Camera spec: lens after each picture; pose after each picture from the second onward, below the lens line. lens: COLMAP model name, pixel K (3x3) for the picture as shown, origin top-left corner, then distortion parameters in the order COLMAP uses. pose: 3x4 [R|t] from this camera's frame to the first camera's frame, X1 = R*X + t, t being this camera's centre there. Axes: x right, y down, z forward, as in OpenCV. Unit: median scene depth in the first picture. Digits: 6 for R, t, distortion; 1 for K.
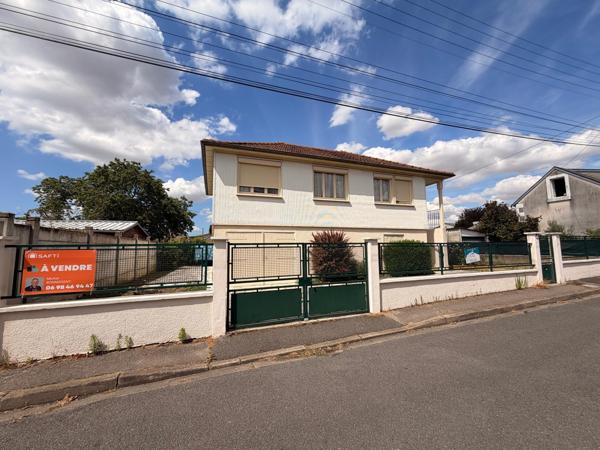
lens RADIAL K [[238.5, 0, 297.8], [0, 238.5, 224.7], [0, 0, 1]] dist [0.003902, 0.000891]
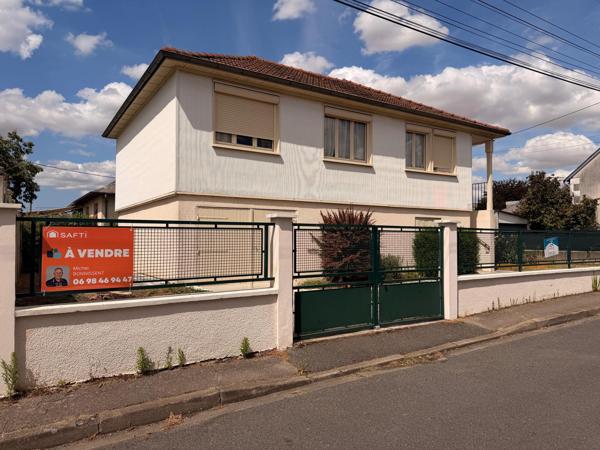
lens RADIAL K [[420.1, 0, 298.5], [0, 420.1, 226.3], [0, 0, 1]] dist [0.050433, -0.035149]
pose [[0.976709, 0.021180, 0.213520, -0.325719], [-0.035769, 0.997264, 0.064694, 0.002917], [-0.211566, -0.070825, 0.974794, -0.140749]]
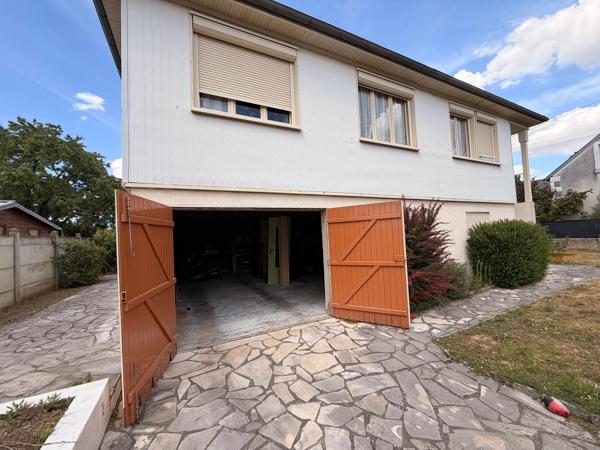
lens RADIAL K [[238.5, 0, 302.9], [0, 238.5, 224.0], [0, 0, 1]] dist [0.003902, 0.000891]
pose [[0.991067, -0.024494, 0.131095, -0.161546], [0.018398, 0.998701, 0.047516, 0.054459], [-0.132089, -0.044679, 0.990230, 0.710855]]
